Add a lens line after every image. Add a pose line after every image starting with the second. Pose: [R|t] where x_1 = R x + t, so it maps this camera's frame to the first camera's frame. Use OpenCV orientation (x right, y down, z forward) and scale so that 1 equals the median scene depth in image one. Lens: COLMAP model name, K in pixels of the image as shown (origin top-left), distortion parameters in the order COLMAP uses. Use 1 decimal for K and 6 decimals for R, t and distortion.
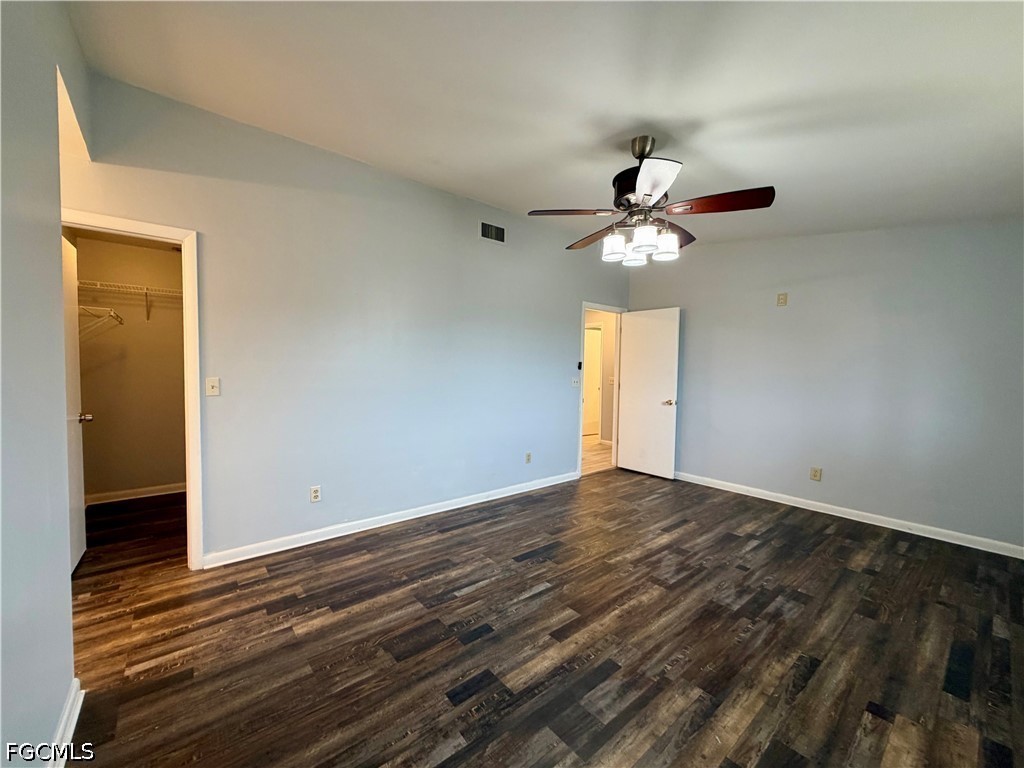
lens RADIAL K [[408.7, 0, 511.7], [0, 408.7, 384.8], [0, 0, 1]] dist [-0.000256, 0.000131]
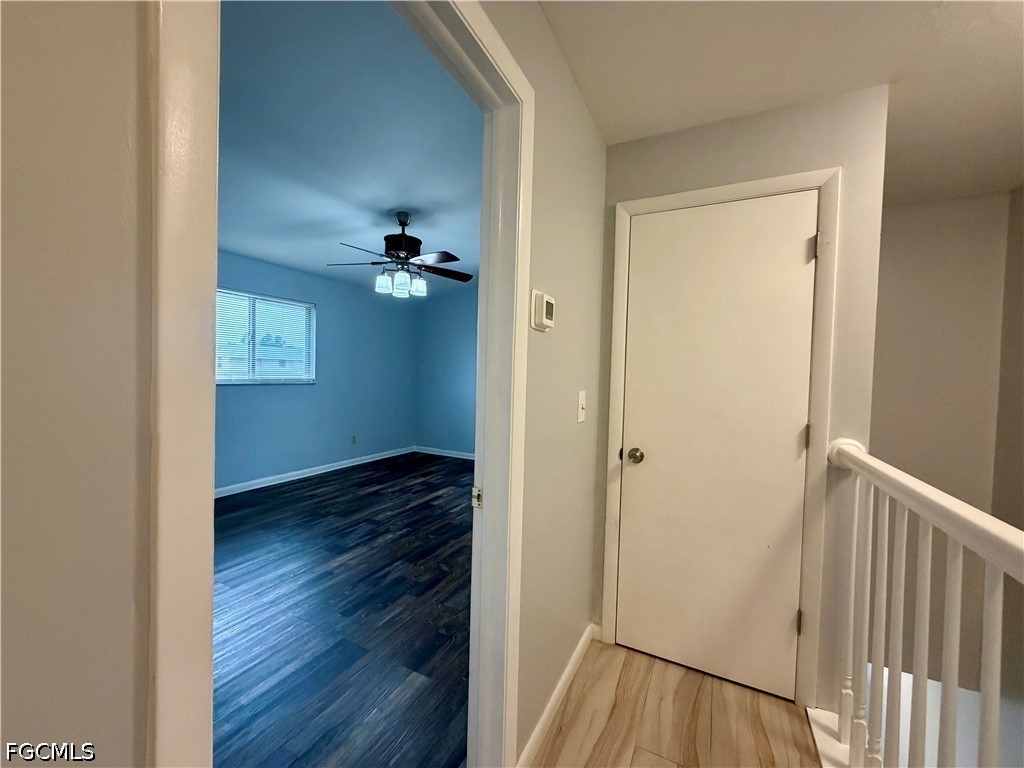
lens RADIAL K [[408.7, 0, 510.3], [0, 408.7, 381.0], [0, 0, 1]] dist [-0.000256, 0.000131]
pose [[-0.917154, -0.026350, -0.397662, 0.547802], [-0.053364, 0.996946, 0.057017, -0.100925], [0.394945, 0.073514, -0.915759, 2.642680]]
